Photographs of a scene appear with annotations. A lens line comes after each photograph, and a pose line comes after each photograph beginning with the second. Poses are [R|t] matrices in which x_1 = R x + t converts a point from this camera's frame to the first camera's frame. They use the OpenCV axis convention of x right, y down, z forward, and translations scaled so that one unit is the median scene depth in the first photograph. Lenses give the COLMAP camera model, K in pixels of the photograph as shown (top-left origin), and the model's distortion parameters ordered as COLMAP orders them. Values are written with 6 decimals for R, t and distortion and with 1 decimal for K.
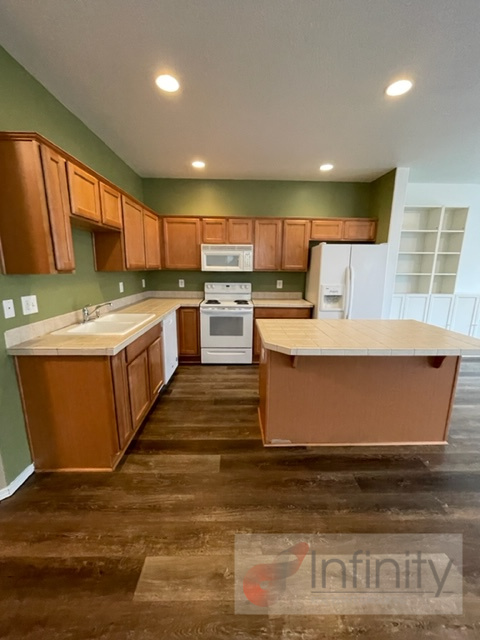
lens RADIAL K [[258.0, 0, 239.2], [0, 258.0, 319.2], [0, 0, 1]] dist [-0.005267, 0.000151]
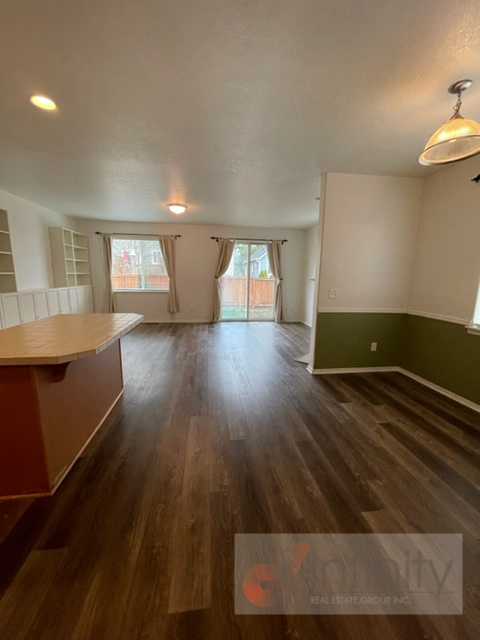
lens RADIAL K [[258.0, 0, 244.3], [0, 258.0, 320.9], [0, 0, 1]] dist [-0.005267, 0.000151]
pose [[-0.137983, -0.181220, 0.973715, -0.669102], [0.173702, 0.963453, 0.203925, -0.070850], [-0.975084, 0.197275, -0.101462, 0.428695]]
